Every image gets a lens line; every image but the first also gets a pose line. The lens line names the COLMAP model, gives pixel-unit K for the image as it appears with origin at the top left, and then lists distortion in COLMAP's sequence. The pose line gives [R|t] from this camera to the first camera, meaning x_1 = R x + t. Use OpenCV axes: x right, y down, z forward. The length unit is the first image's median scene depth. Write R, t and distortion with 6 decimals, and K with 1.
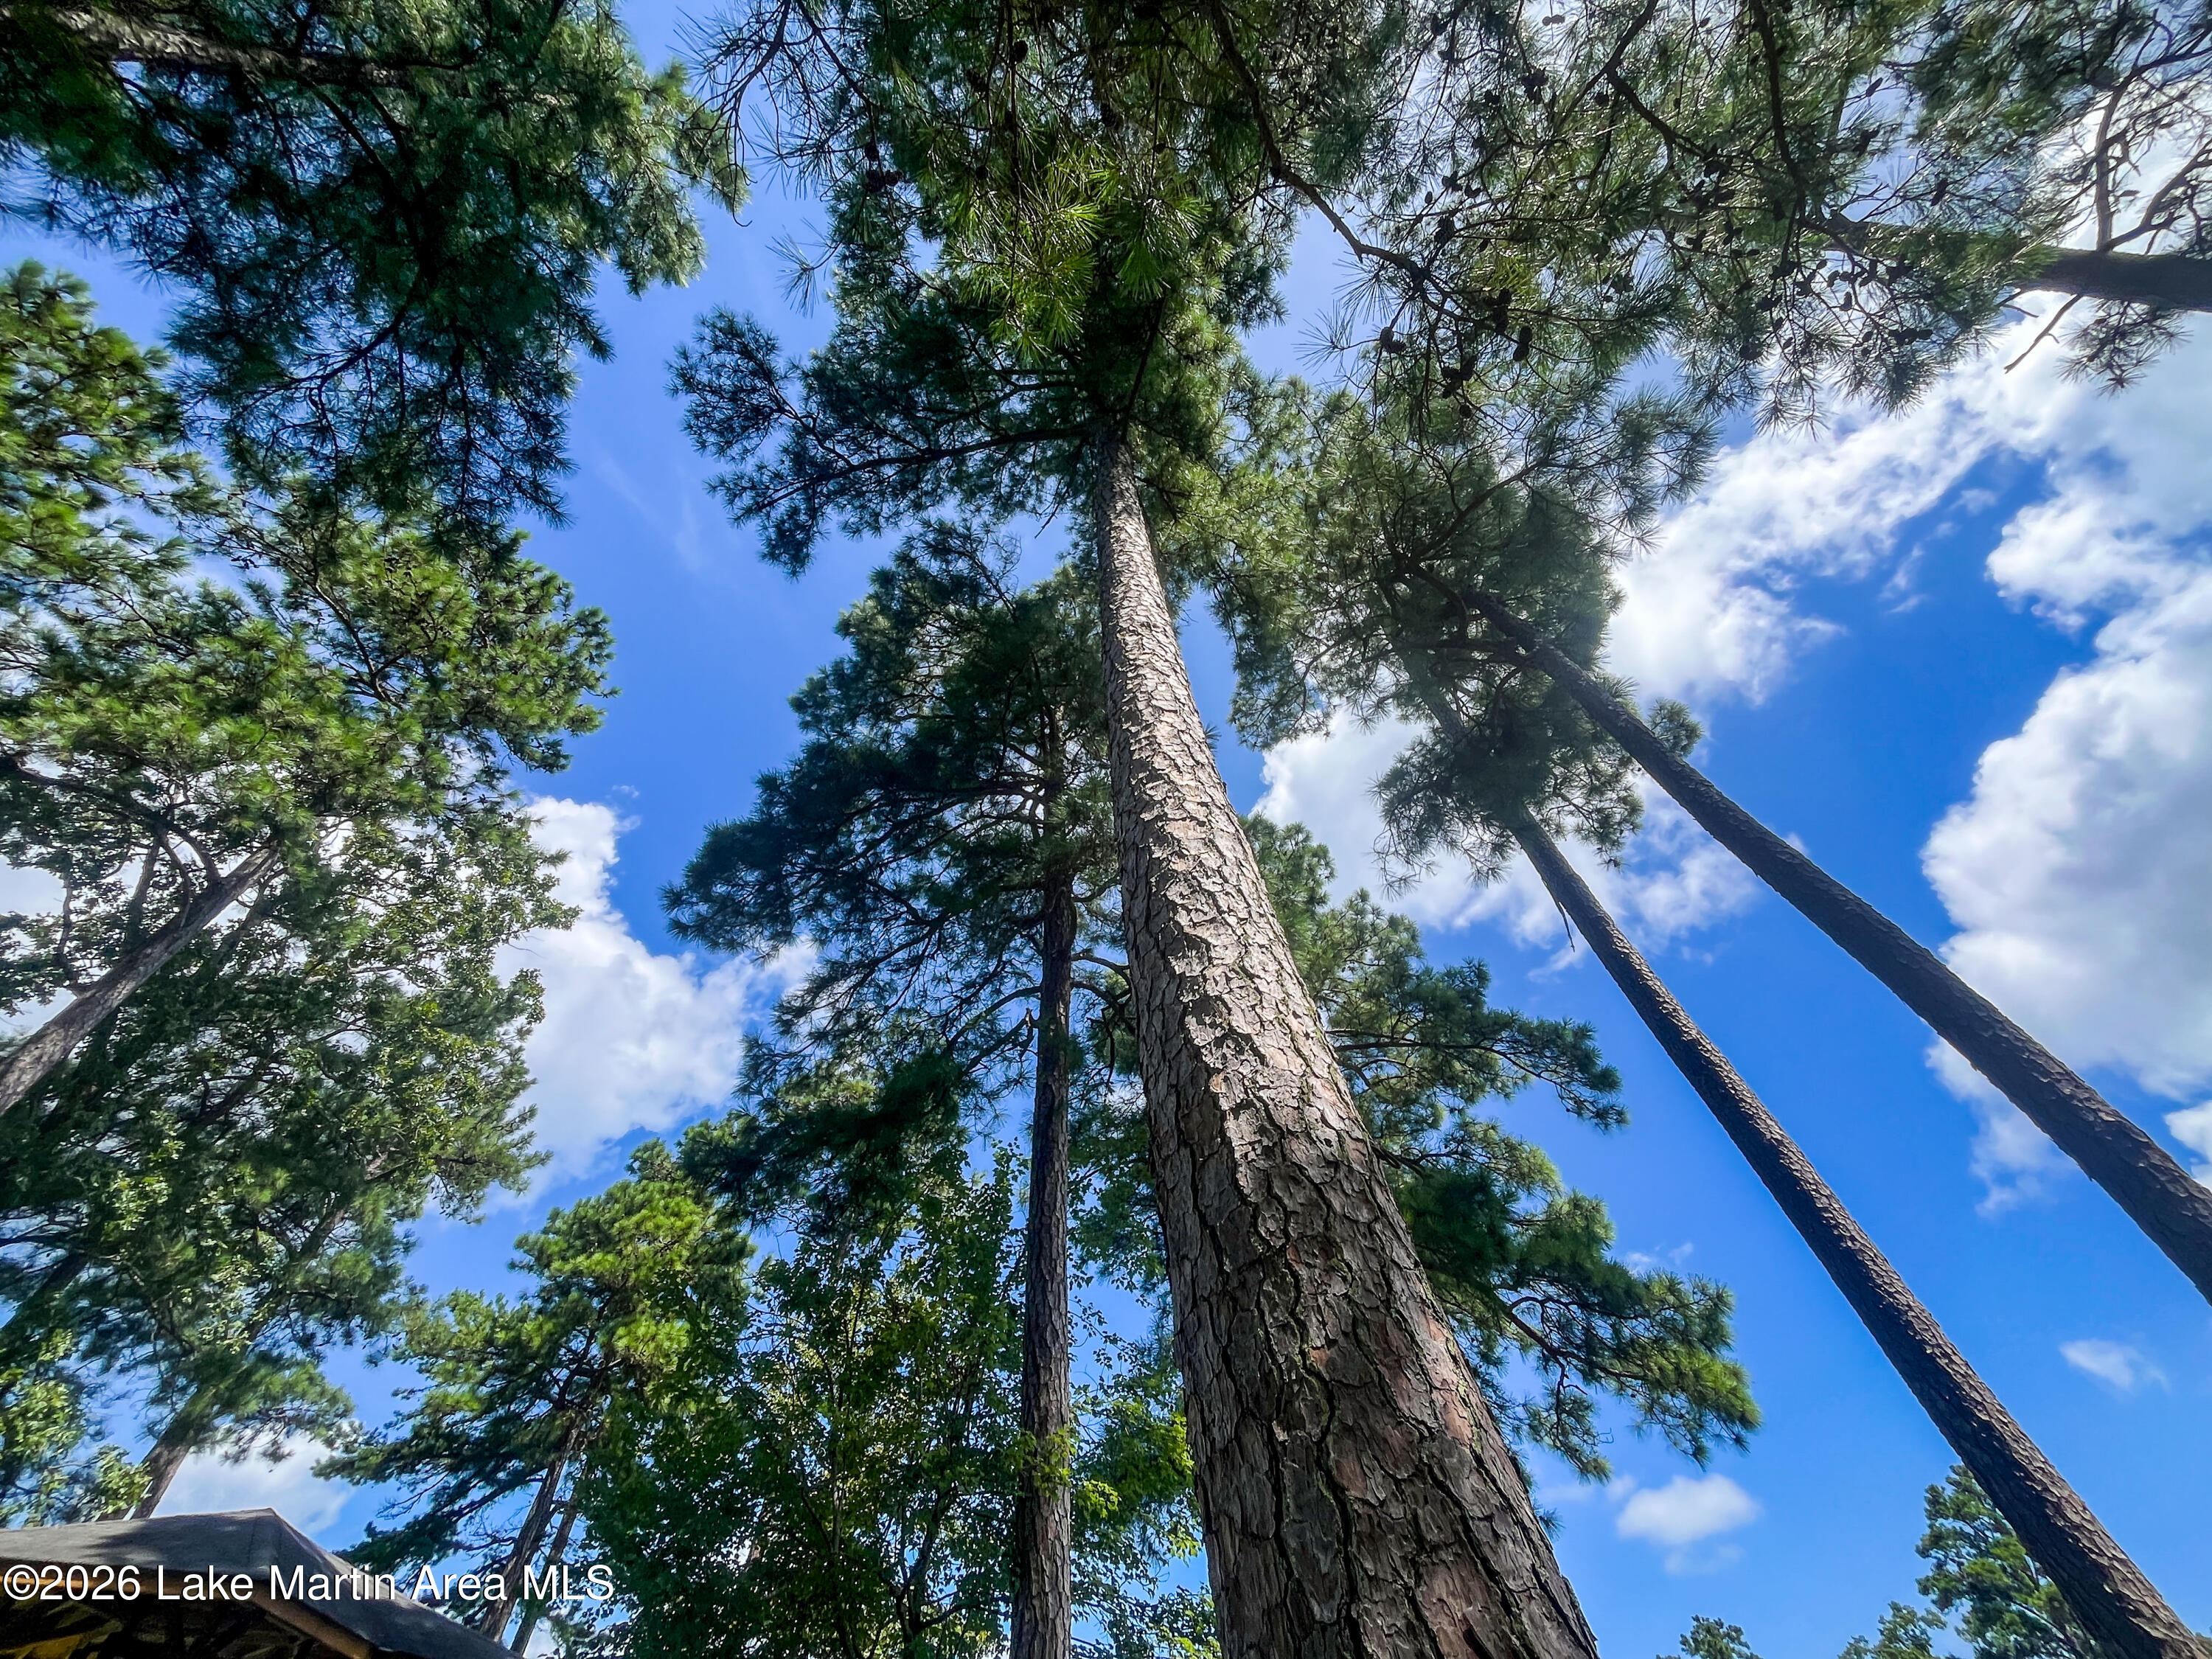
lens RADIAL K [[896.0, 0, 1092.8], [0, 896.0, 831.8], [0, 0, 1]] dist [-0.001660, -0.000313]
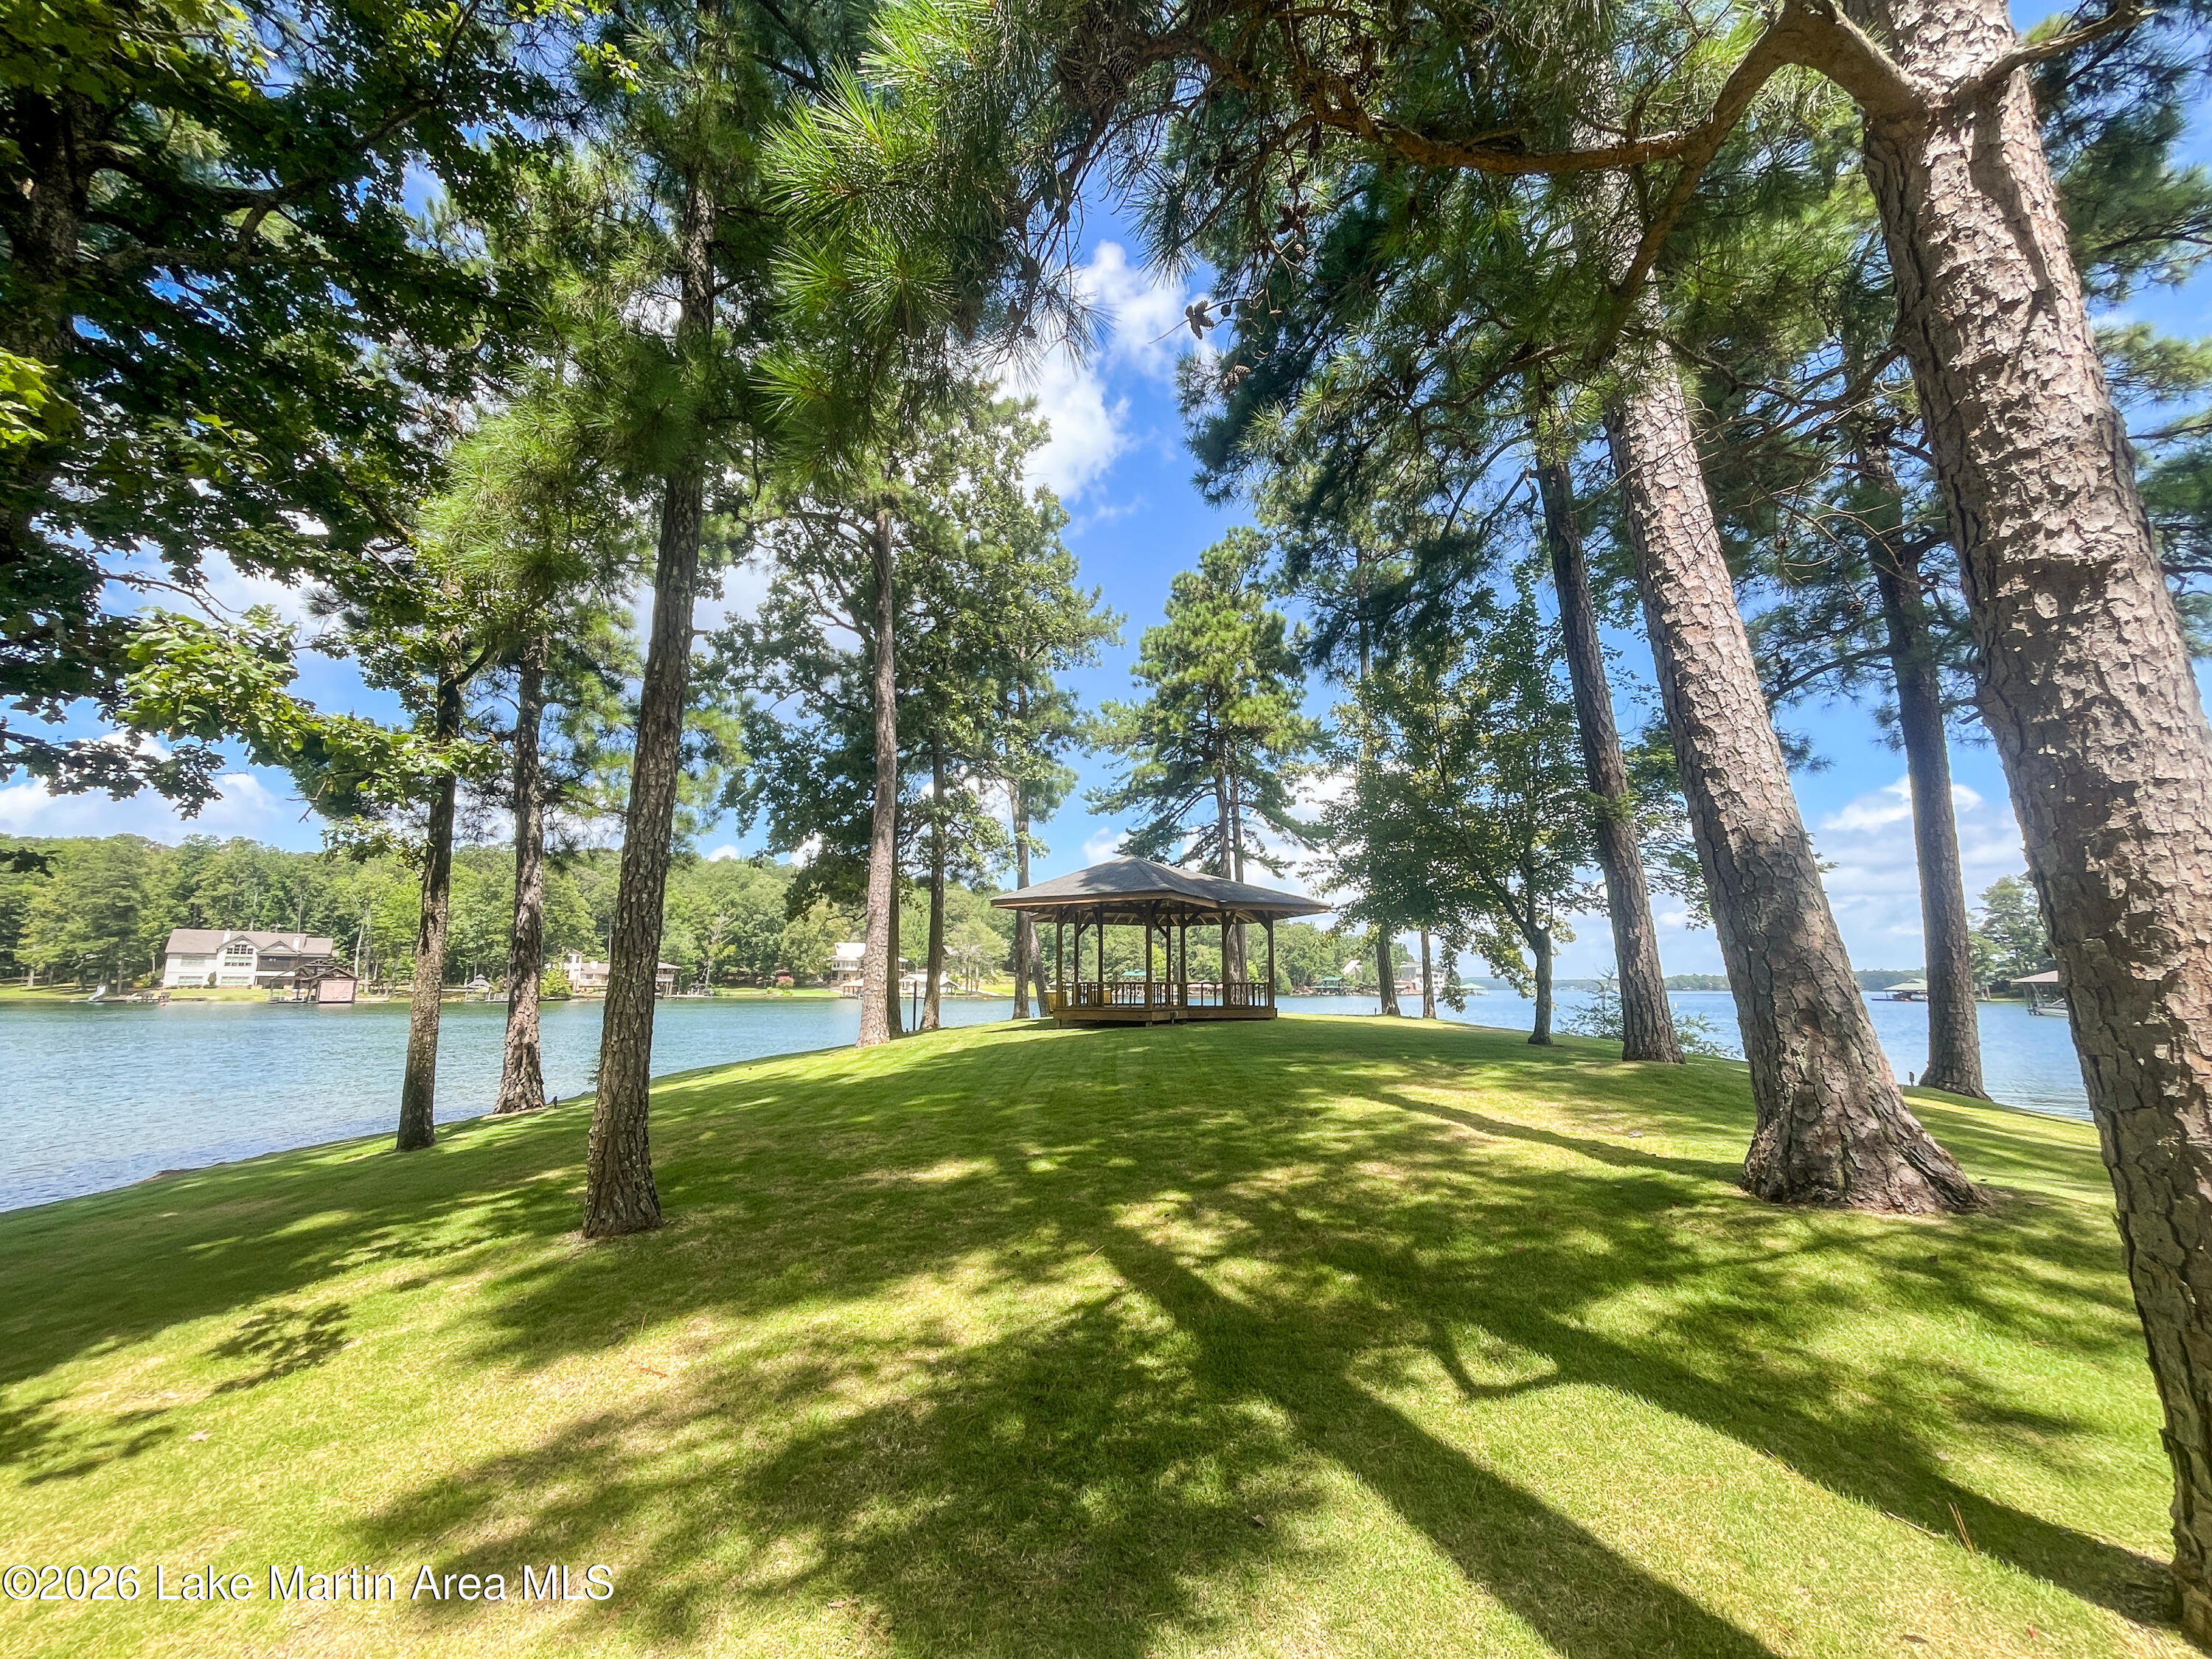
lens RADIAL K [[896.0, 0, 1092.8], [0, 896.0, 831.8], [0, 0, 1]] dist [-0.001660, -0.000313]
pose [[0.842229, -0.134843, -0.521984, -0.025348], [0.452690, 0.702699, 0.548896, -1.169277], [0.292782, -0.698593, 0.652876, -0.726412]]
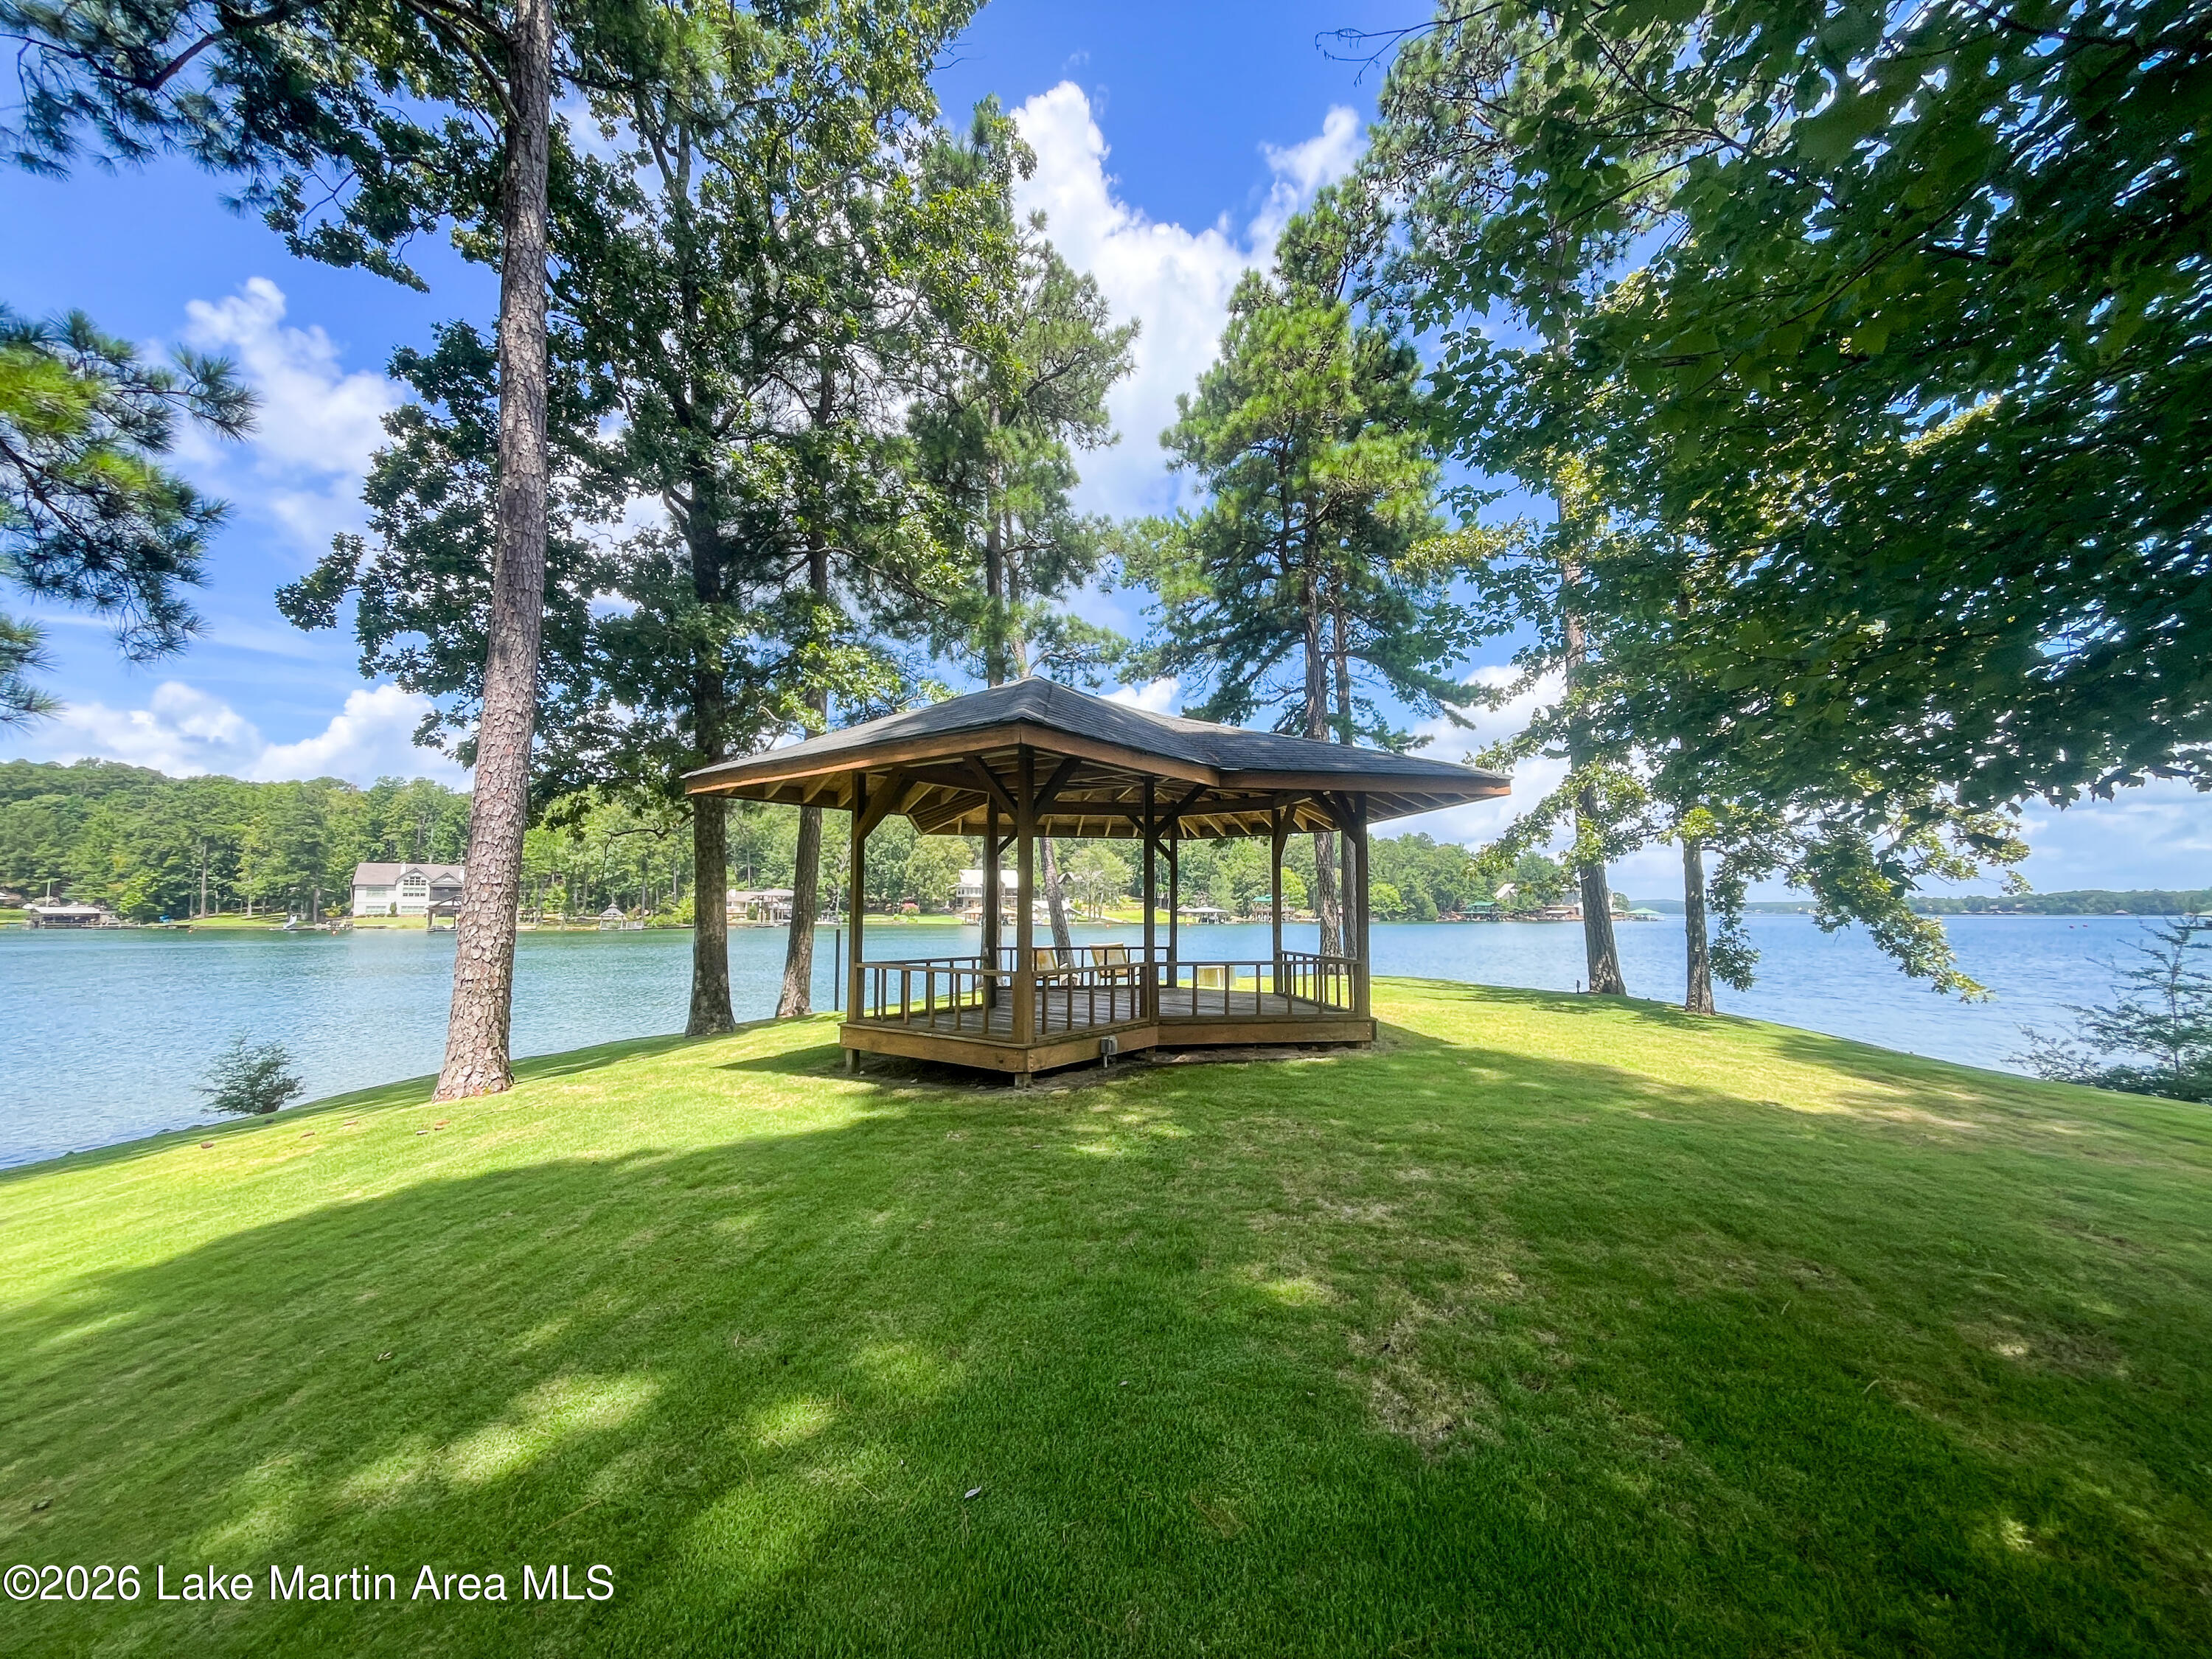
lens RADIAL K [[896.0, 0, 1092.8], [0, 896.0, 831.8], [0, 0, 1]] dist [-0.001660, -0.000313]
pose [[0.751322, -0.103195, -0.651817, -1.239188], [0.548385, 0.647103, 0.529653, 1.564268], [0.367135, -0.755387, 0.542773, 1.624309]]
